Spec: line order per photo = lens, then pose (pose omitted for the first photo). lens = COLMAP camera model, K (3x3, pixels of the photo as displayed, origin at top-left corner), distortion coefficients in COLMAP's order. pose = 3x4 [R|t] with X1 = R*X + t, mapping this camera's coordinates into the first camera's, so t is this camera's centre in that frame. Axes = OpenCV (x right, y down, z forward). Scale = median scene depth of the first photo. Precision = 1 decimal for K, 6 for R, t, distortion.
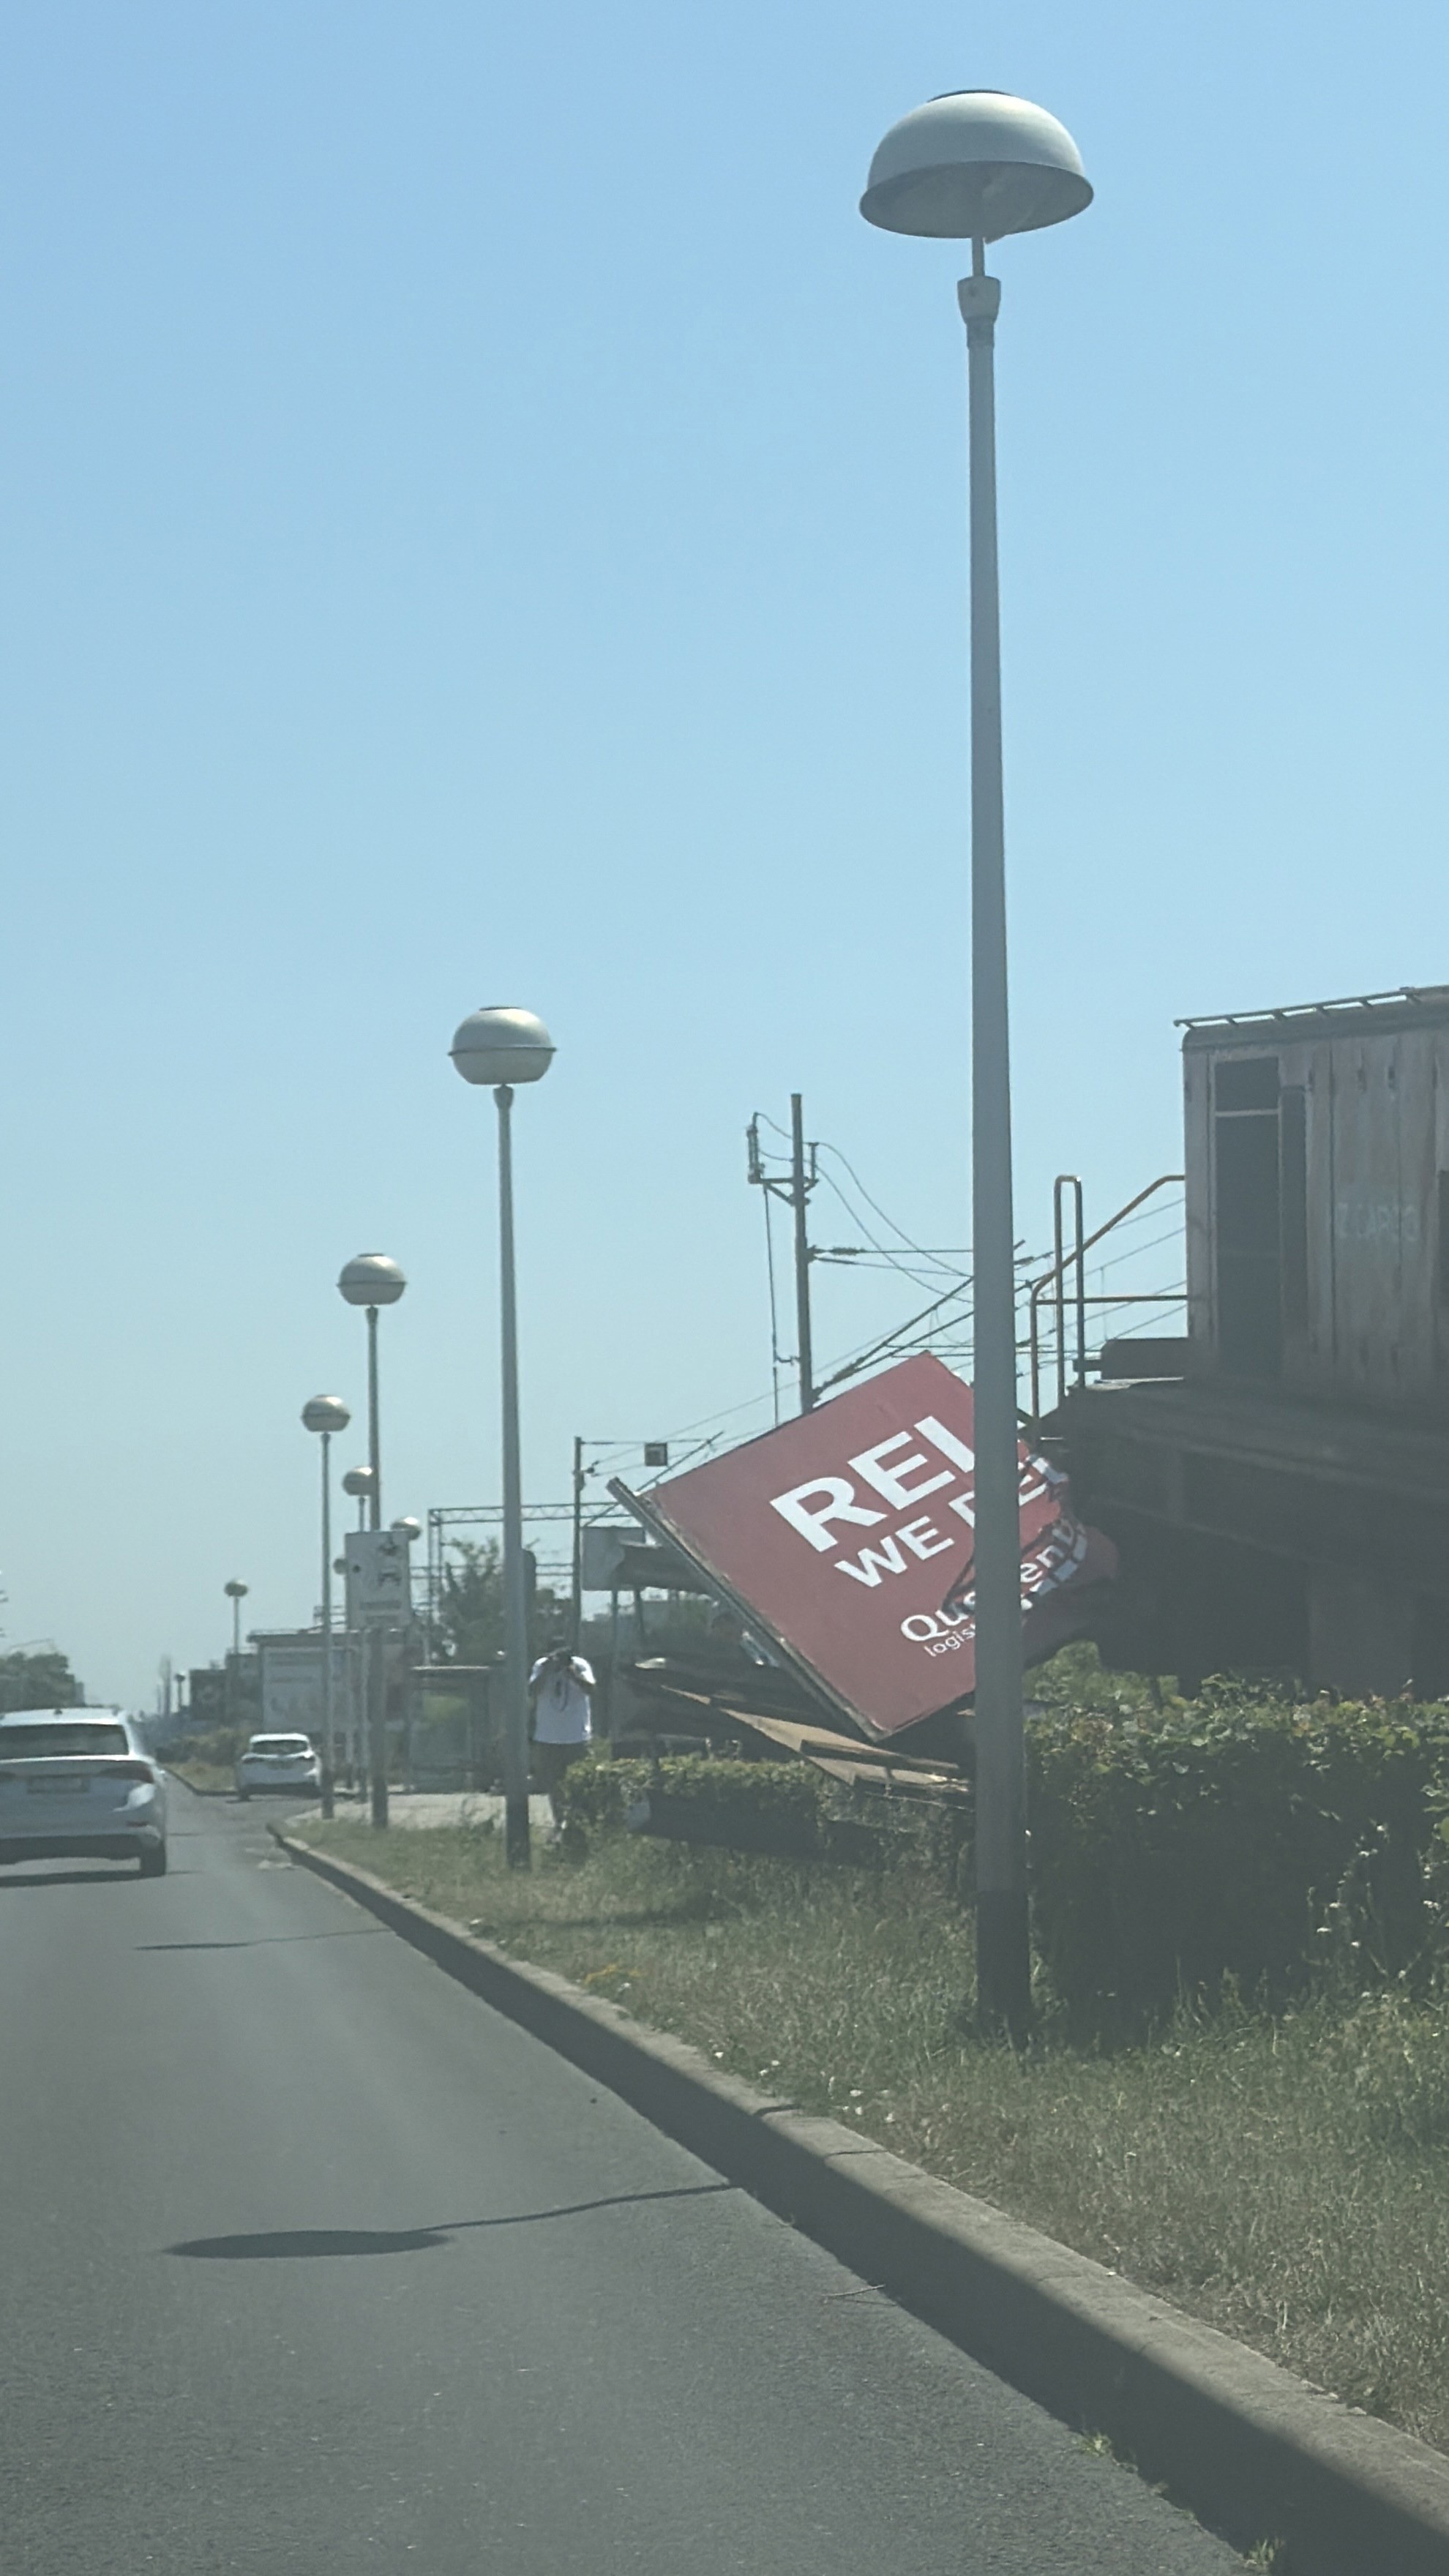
lens RADIAL K [[5471.7, 0, 724.5], [0, 5471.7, 1288.0], [0, 0, 1]] dist [0.090051, 0.423730]
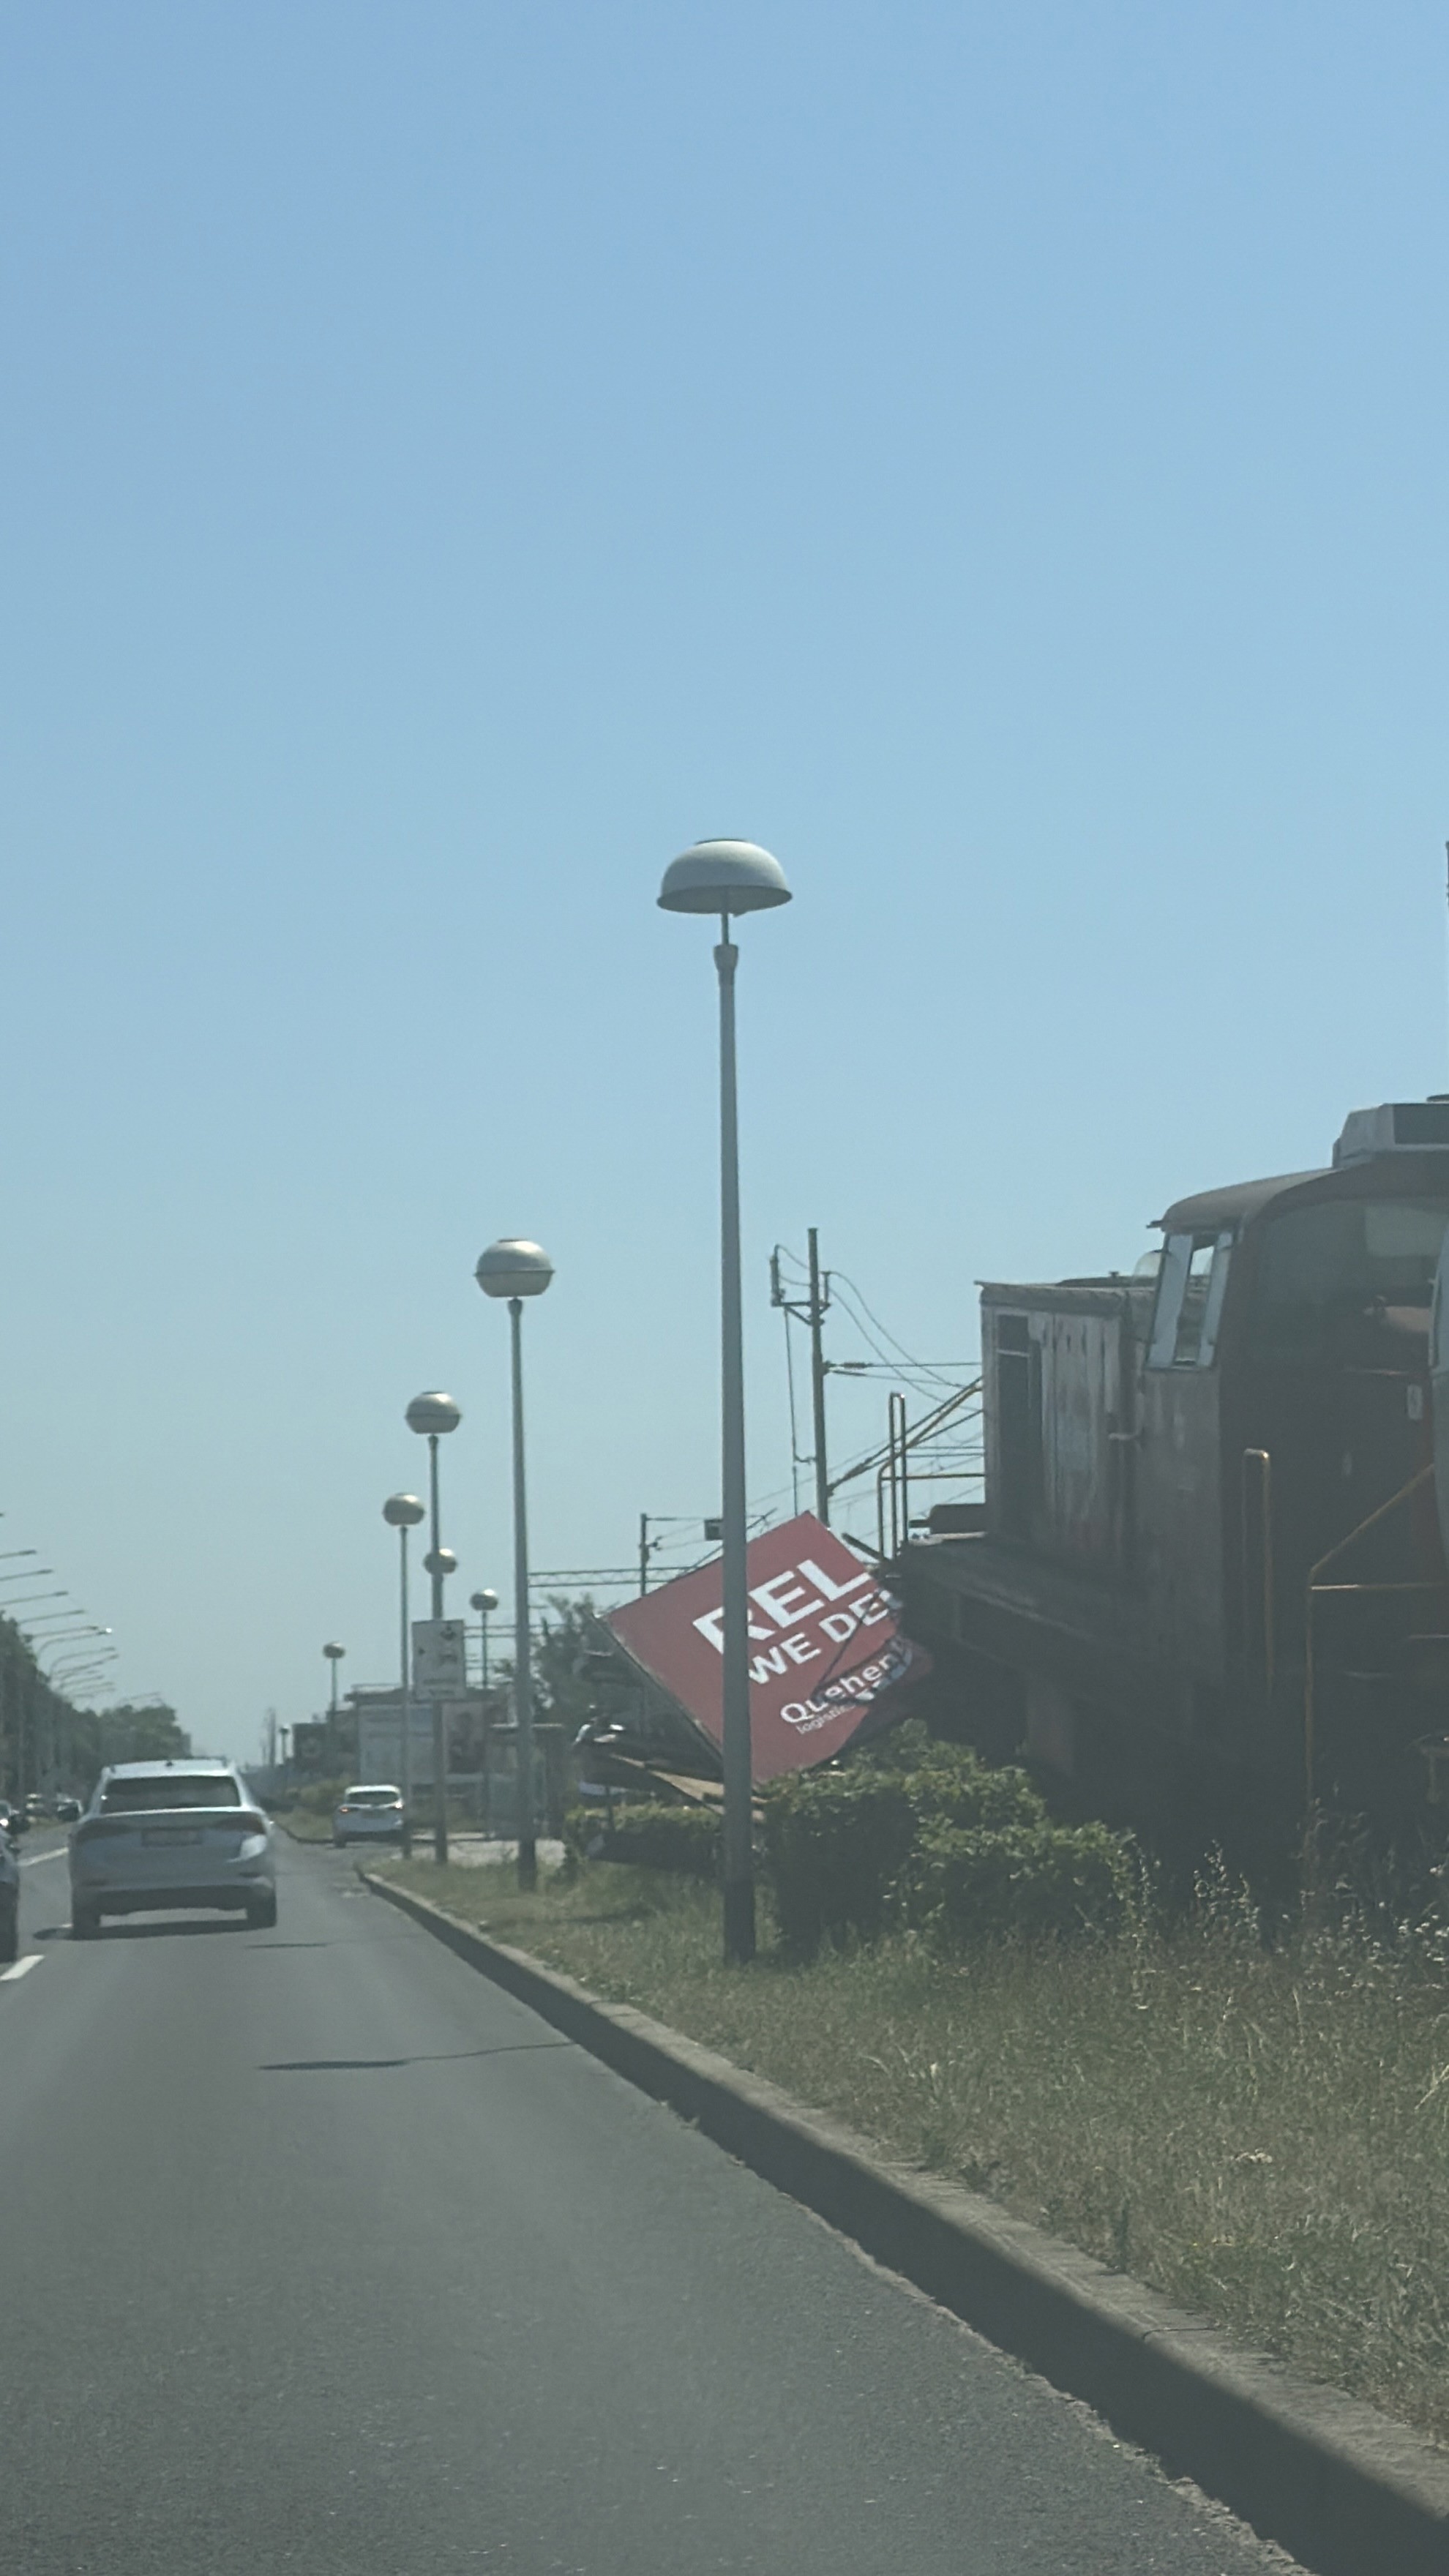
lens RADIAL K [[5471.7, 0, 724.5], [0, 5471.7, 1288.0], [0, 0, 1]] dist [0.090051, 0.423730]
pose [[0.999815, -0.003959, -0.018816, 0.042911], [0.003788, 0.999952, -0.009081, -0.033329], [0.018851, 0.009008, 0.999782, -0.396263]]
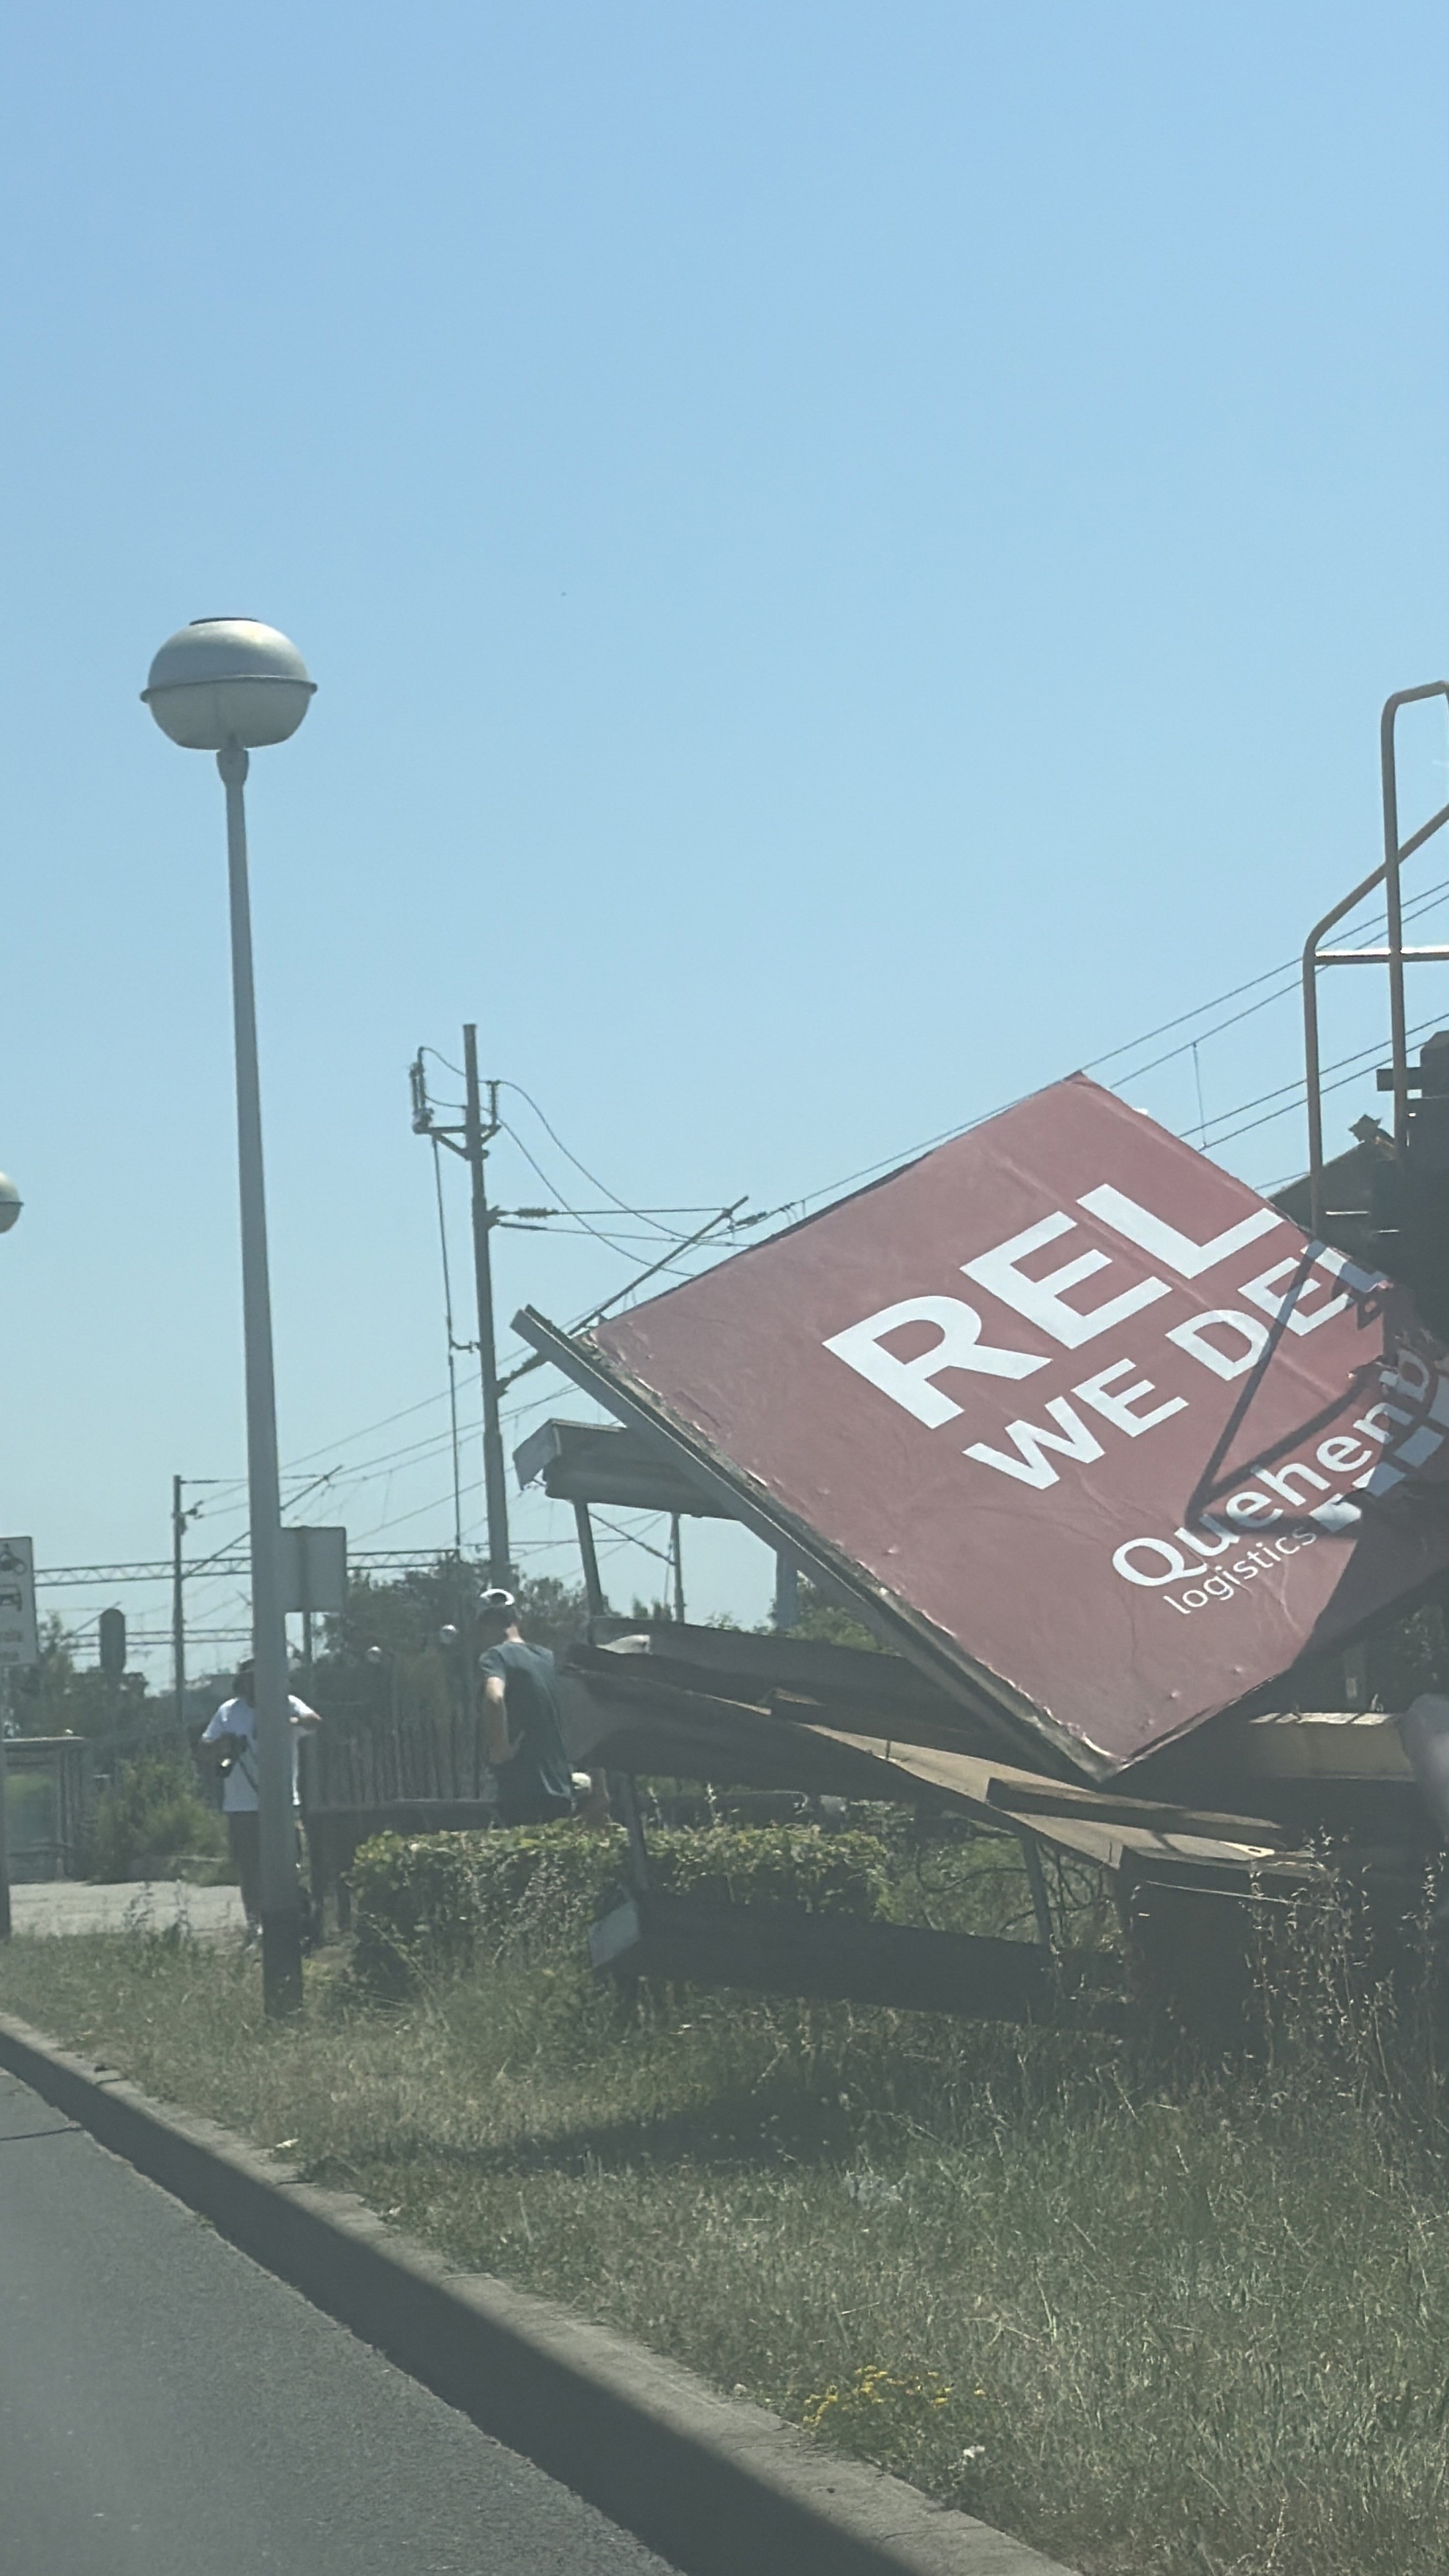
lens RADIAL K [[5471.7, 0, 724.5], [0, 5471.7, 1288.0], [0, 0, 1]] dist [0.090051, 0.423730]
pose [[0.996451, -0.018661, 0.082084, -0.045180], [0.019721, 0.999732, -0.012124, 0.039851], [-0.081836, 0.013699, 0.996552, 0.463265]]
